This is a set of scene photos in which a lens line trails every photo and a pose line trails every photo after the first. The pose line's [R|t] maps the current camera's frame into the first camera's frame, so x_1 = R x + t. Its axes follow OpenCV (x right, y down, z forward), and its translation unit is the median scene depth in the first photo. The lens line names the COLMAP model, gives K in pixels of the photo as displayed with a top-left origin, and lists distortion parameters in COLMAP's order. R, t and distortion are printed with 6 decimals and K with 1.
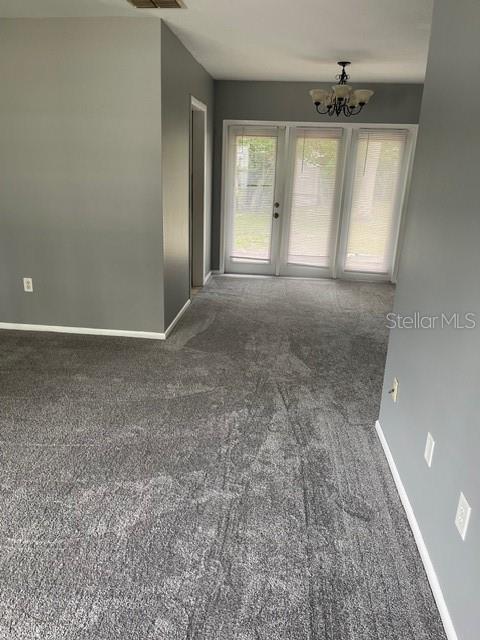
lens RADIAL K [[488.1, 0, 238.7], [0, 488.1, 323.1], [0, 0, 1]] dist [0.069191, -0.086537]
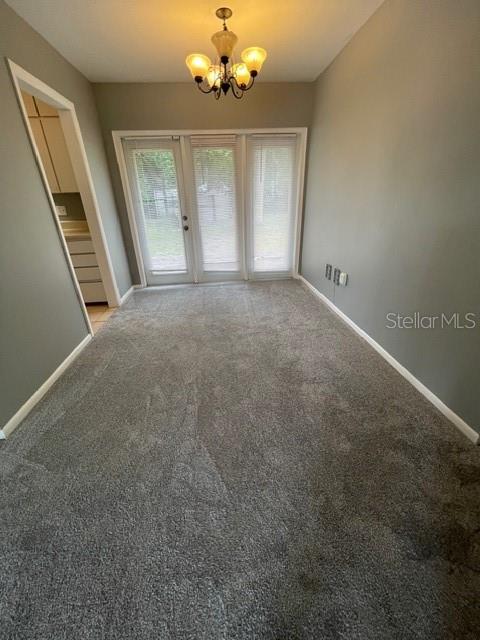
lens RADIAL K [[260.7, 0, 244.2], [0, 260.7, 316.2], [0, 0, 1]] dist [0.000015, -0.000093]
pose [[0.977436, -0.138188, 0.159759, 0.084393], [0.118821, 0.985011, 0.125040, -0.087950], [-0.174643, -0.103236, 0.979205, 0.406871]]
